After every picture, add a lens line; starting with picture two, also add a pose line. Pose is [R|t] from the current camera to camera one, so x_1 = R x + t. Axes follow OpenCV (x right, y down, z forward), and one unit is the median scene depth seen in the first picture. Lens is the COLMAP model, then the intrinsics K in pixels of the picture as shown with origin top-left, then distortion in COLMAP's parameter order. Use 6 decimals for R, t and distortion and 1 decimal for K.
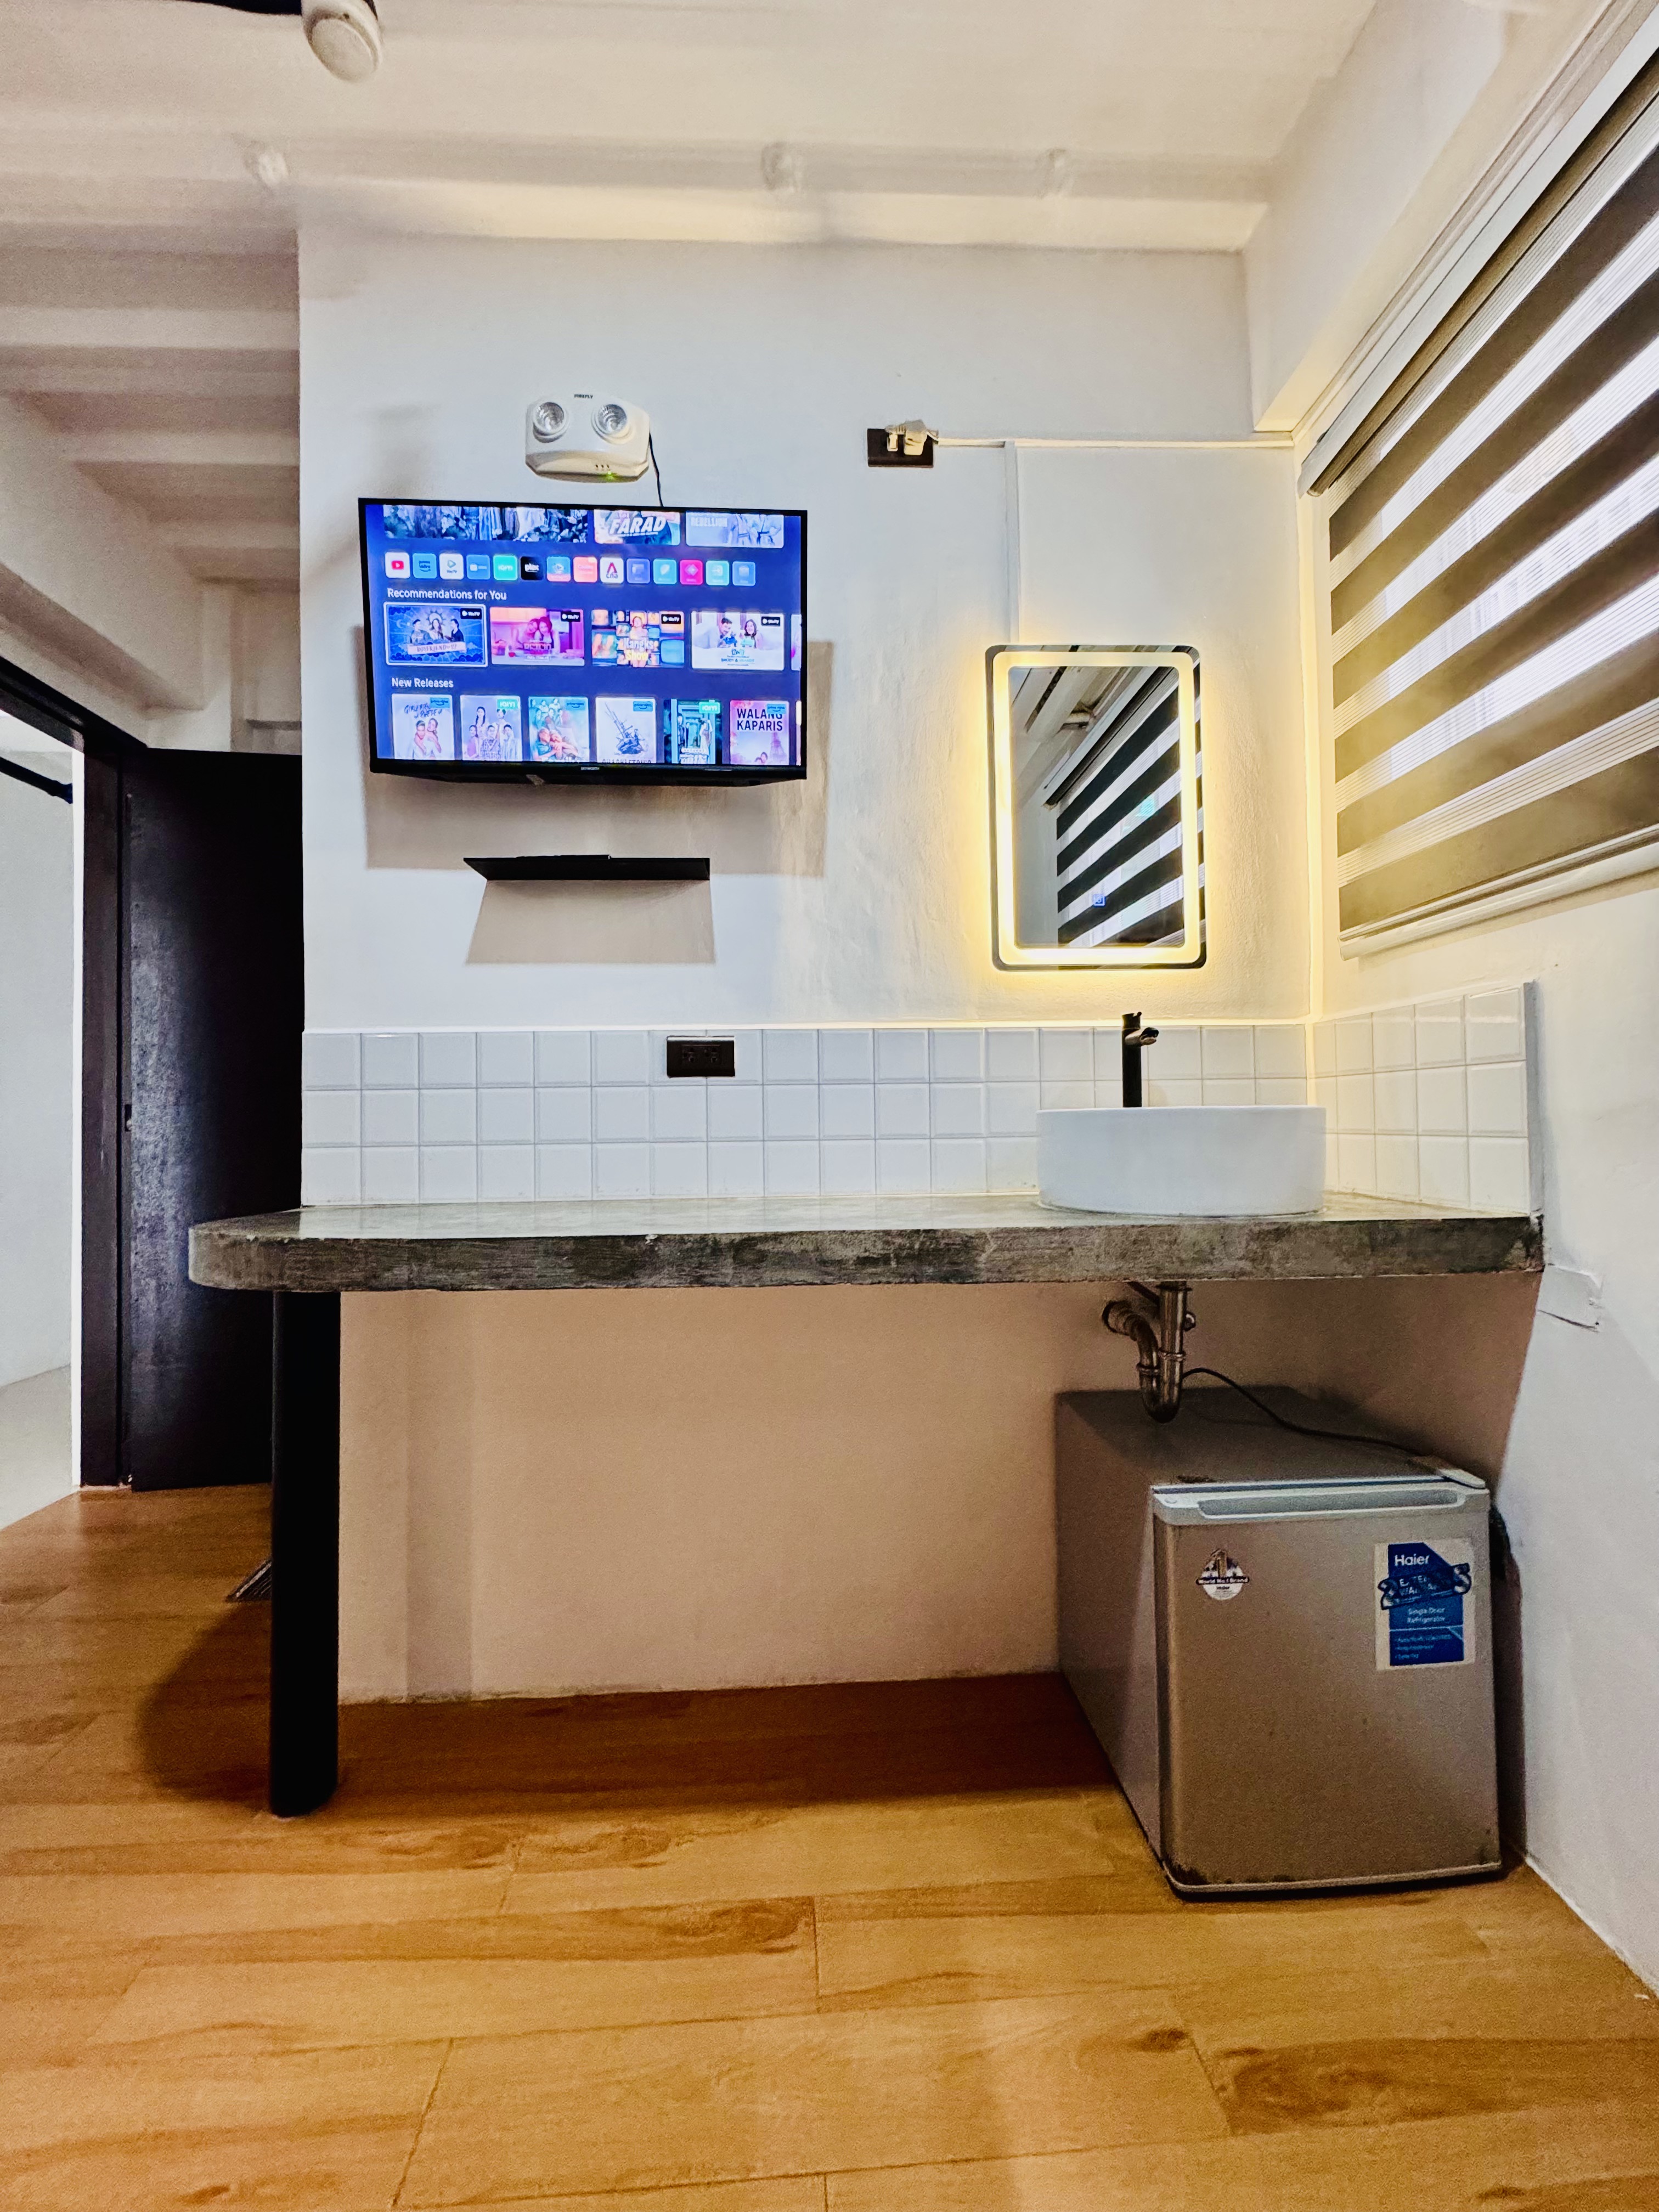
lens RADIAL K [[887.2, 0, 841.2], [0, 887.2, 1109.2], [0, 0, 1]] dist [-0.001782, 0.000311]
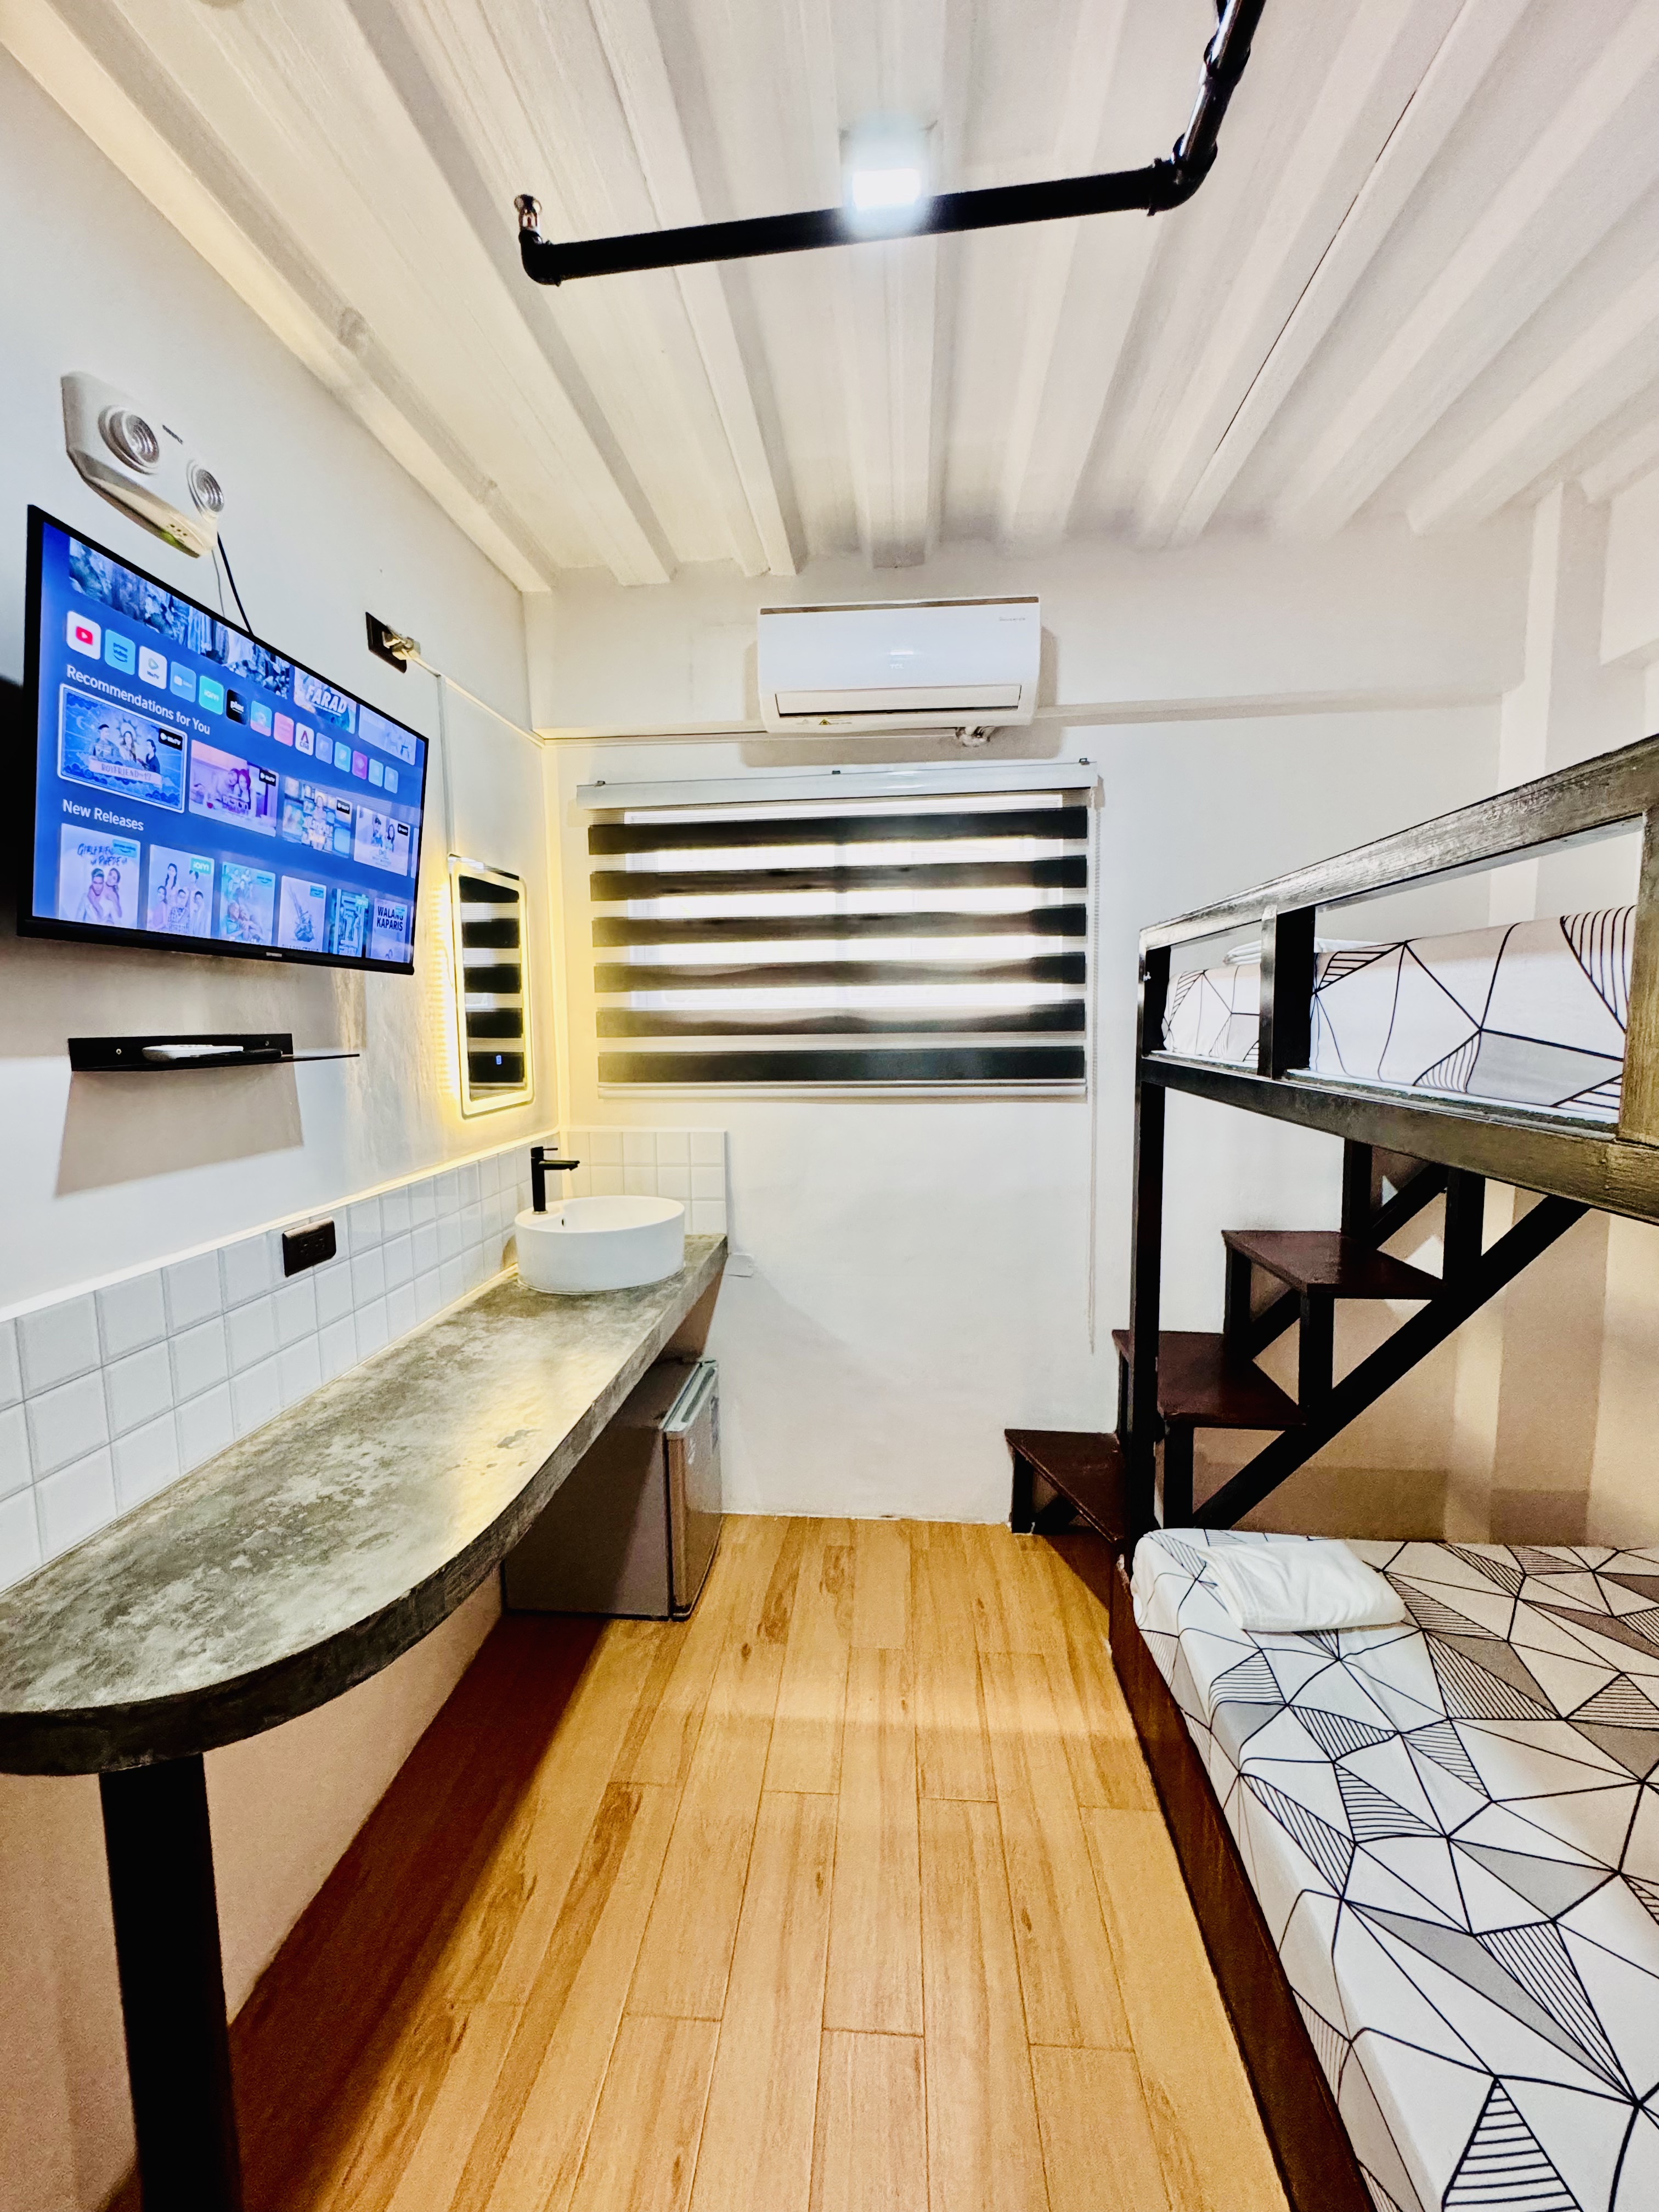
lens RADIAL K [[887.2, 0, 827.4], [0, 887.2, 1107.6], [0, 0, 1]] dist [-0.001782, 0.000311]
pose [[0.137298, -0.090957, 0.986345, -1.091840], [-0.007244, 0.995656, 0.092824, -0.324993], [-0.990503, -0.019889, 0.136043, 0.350829]]
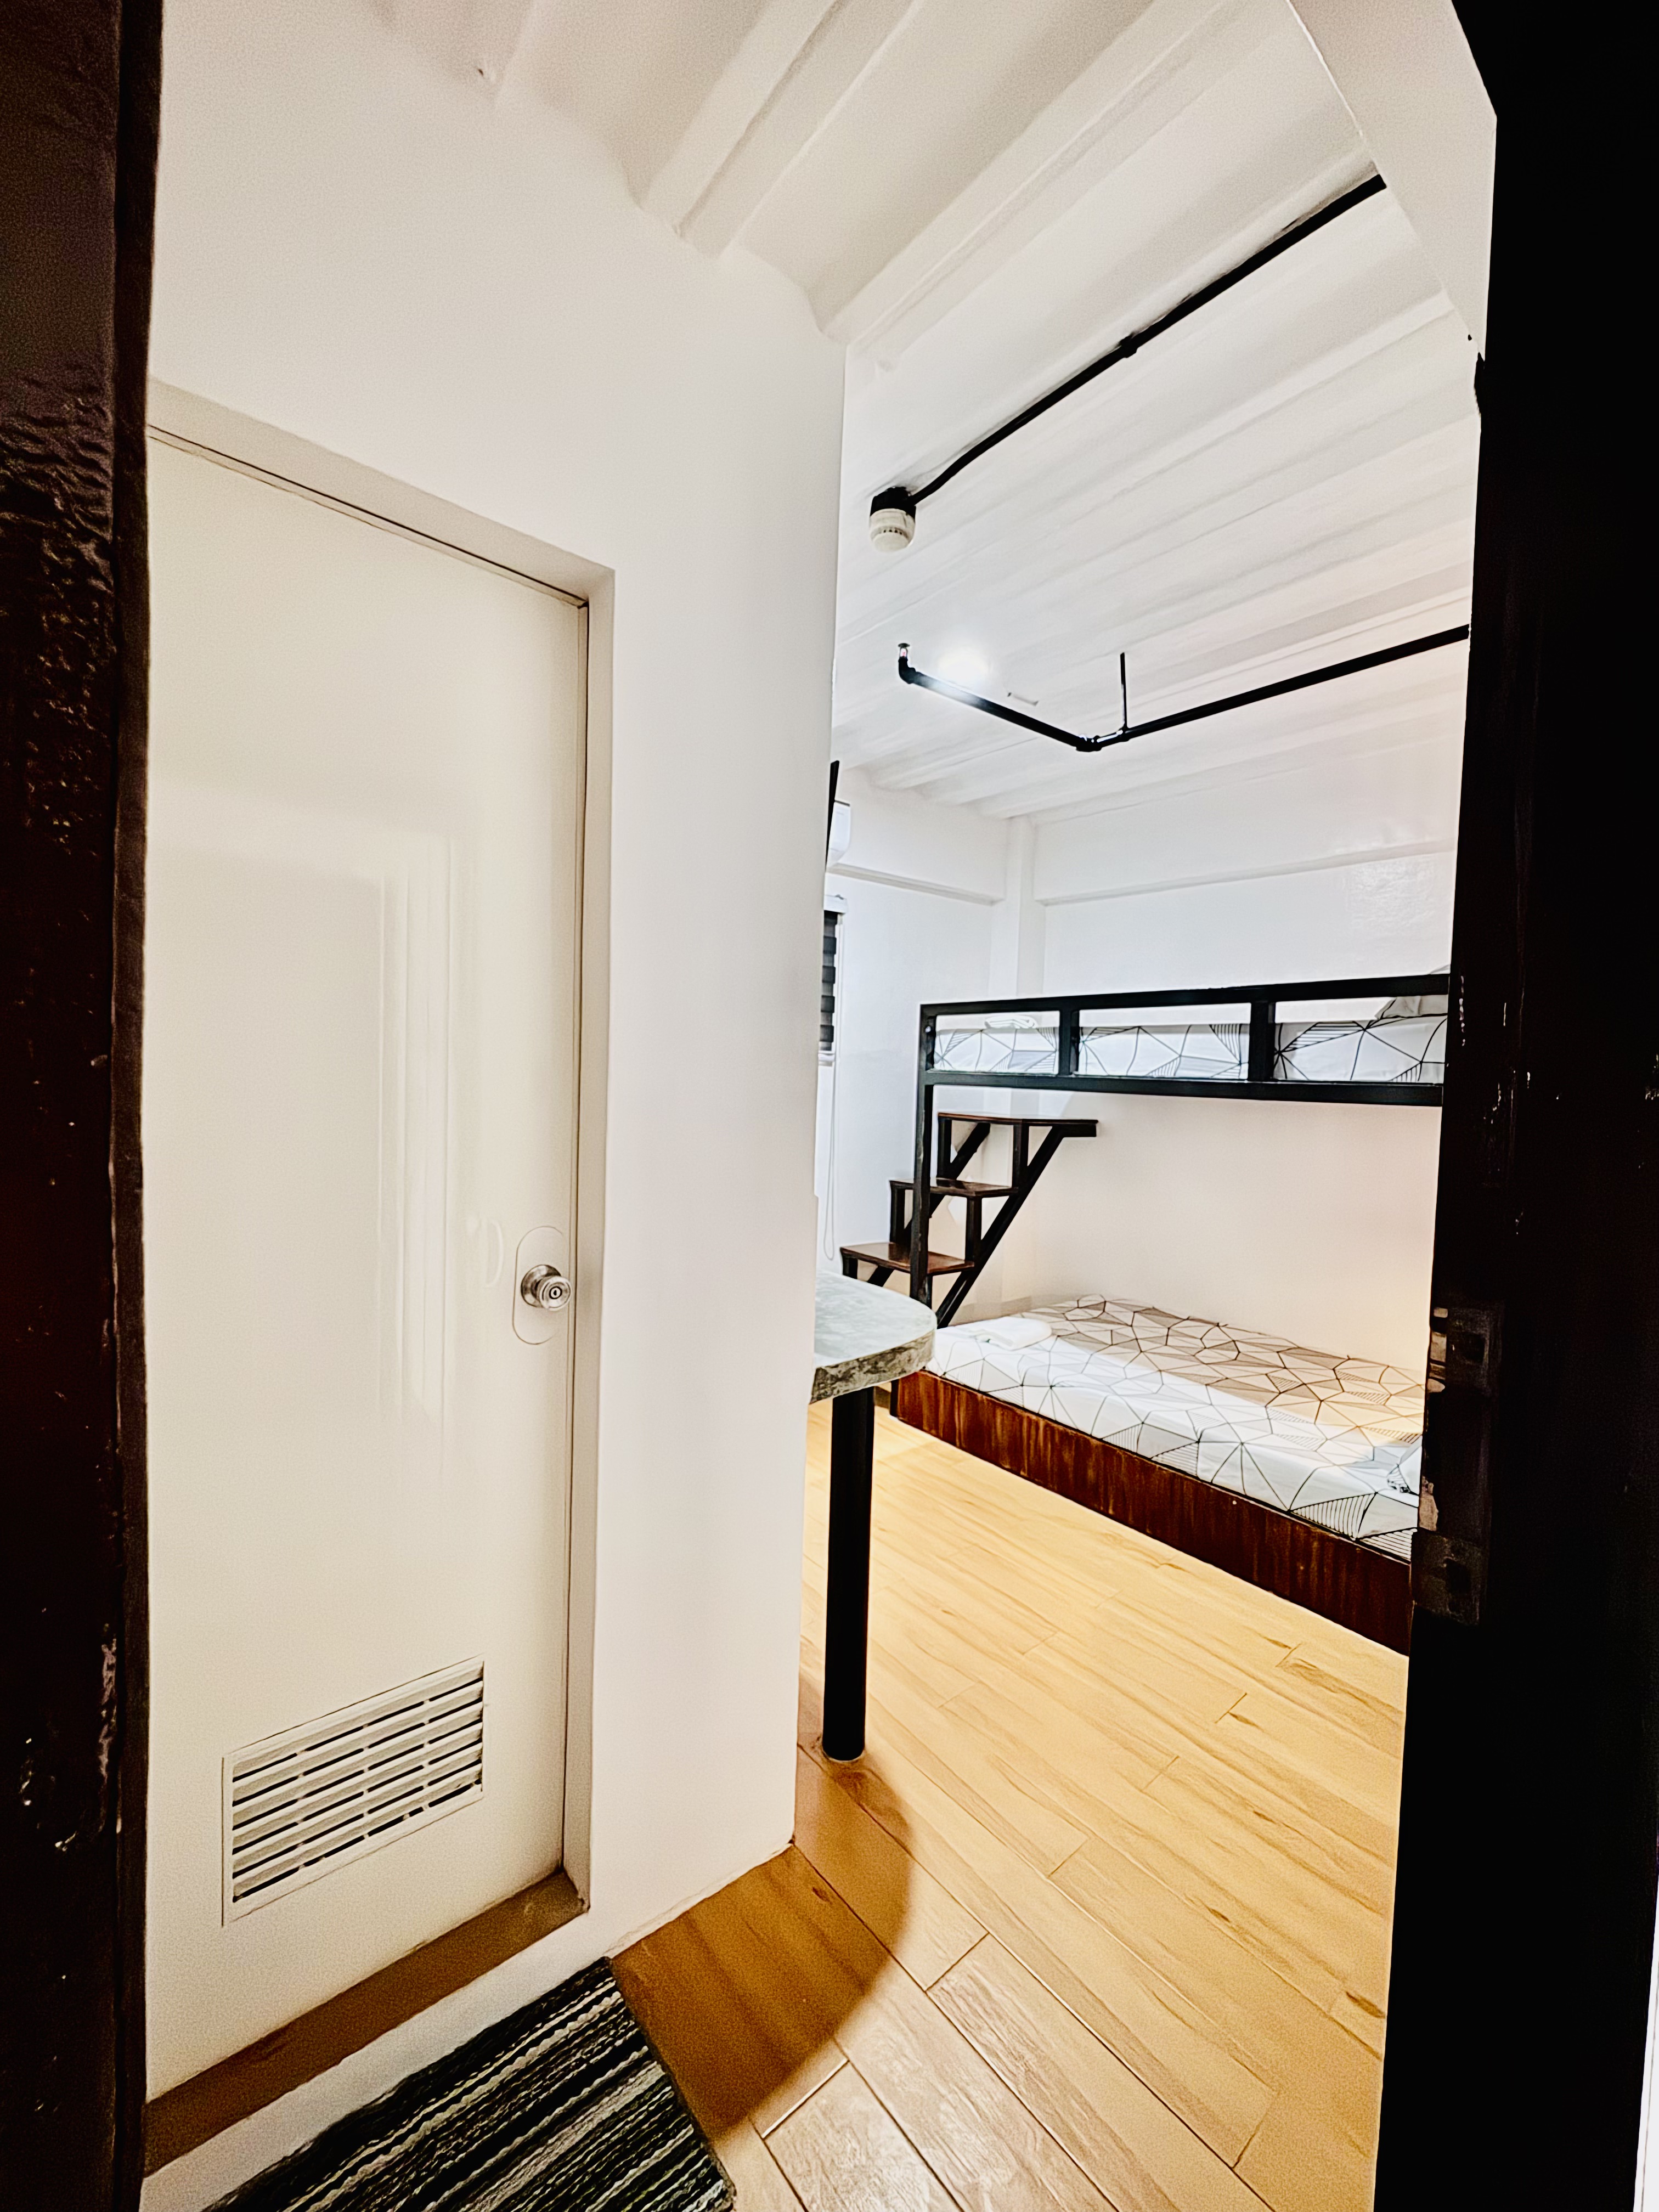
lens RADIAL K [[887.2, 0, 822.5], [0, 887.2, 1107.6], [0, 0, 1]] dist [-0.001782, 0.000311]
pose [[-0.590298, -0.040023, 0.806193, -1.523941], [-0.040413, 0.998983, 0.020003, -0.223535], [-0.806173, -0.020773, -0.591315, 1.710463]]
